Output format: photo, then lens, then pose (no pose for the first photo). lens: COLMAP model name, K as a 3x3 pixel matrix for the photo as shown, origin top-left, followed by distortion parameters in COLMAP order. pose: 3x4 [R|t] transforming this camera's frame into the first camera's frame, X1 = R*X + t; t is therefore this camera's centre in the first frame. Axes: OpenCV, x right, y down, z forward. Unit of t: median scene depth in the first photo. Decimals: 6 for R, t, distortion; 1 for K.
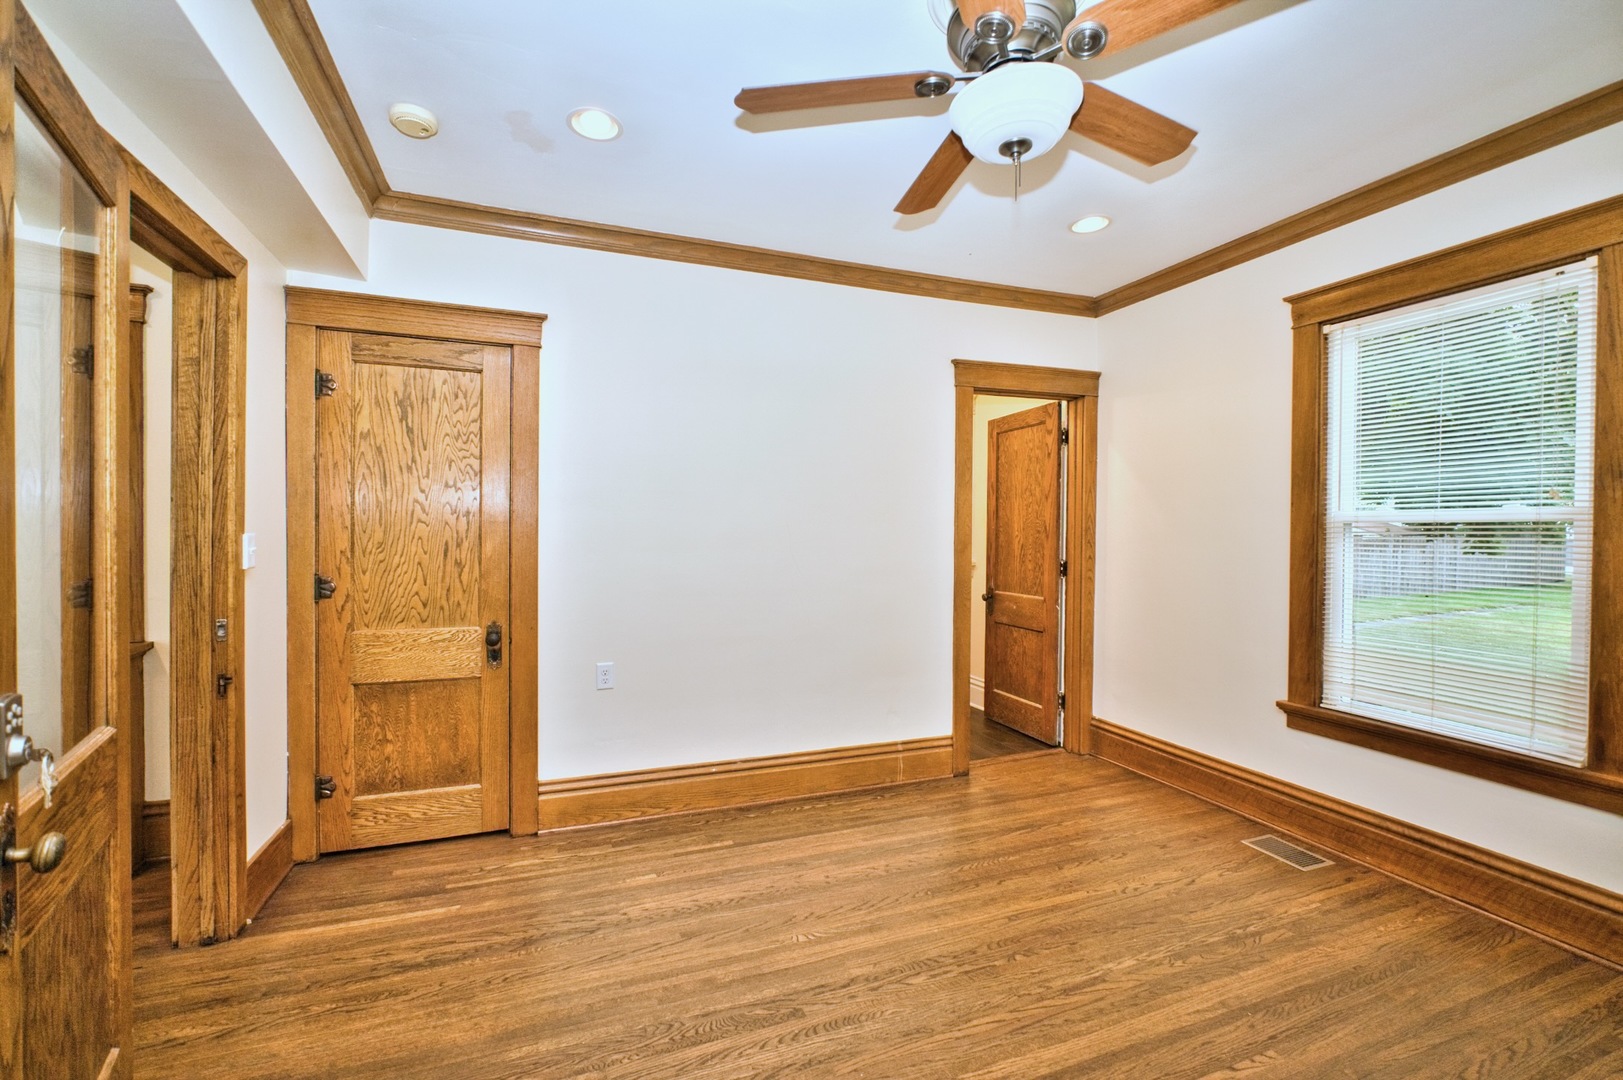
lens RADIAL K [[703.8, 0, 813.8], [0, 703.8, 540.2], [0, 0, 1]] dist [-0.022019, 0.005672]
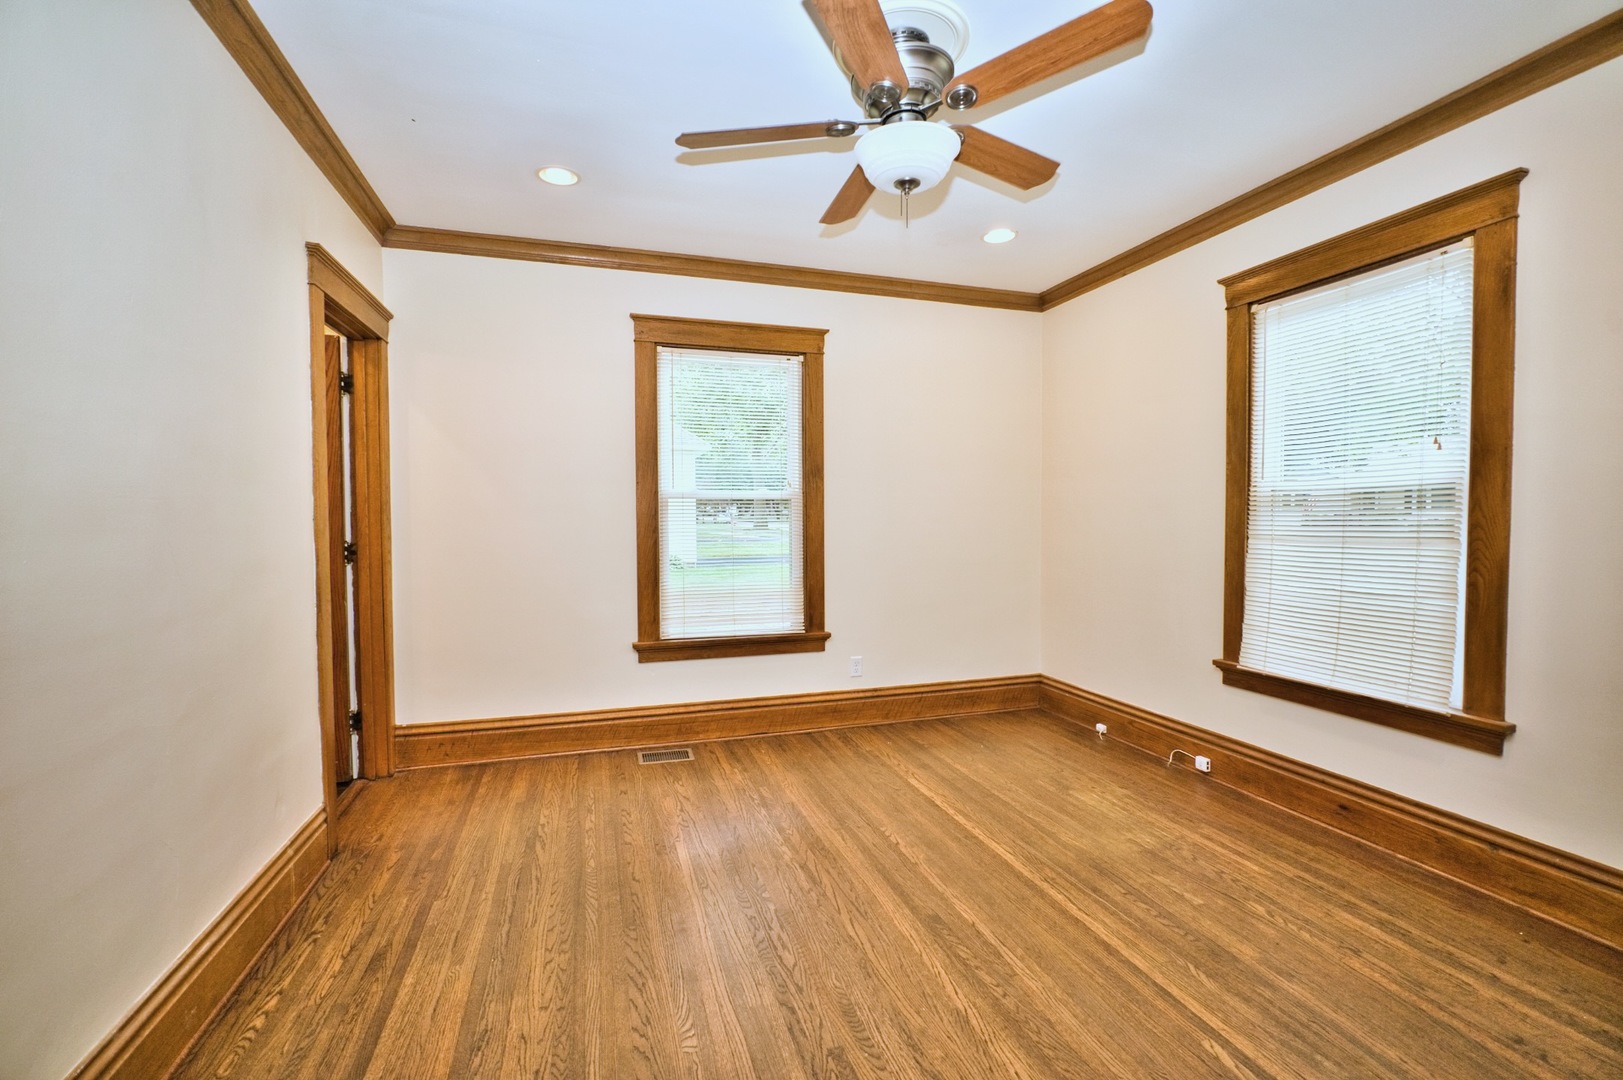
lens RADIAL K [[703.8, 0, 811.9], [0, 703.8, 544.2], [0, 0, 1]] dist [-0.022019, 0.005672]
pose [[0.060312, -0.043420, 0.997235, -0.602506], [0.015320, 0.998976, 0.042569, 0.009262], [-0.998062, 0.012711, 0.060915, 0.682829]]
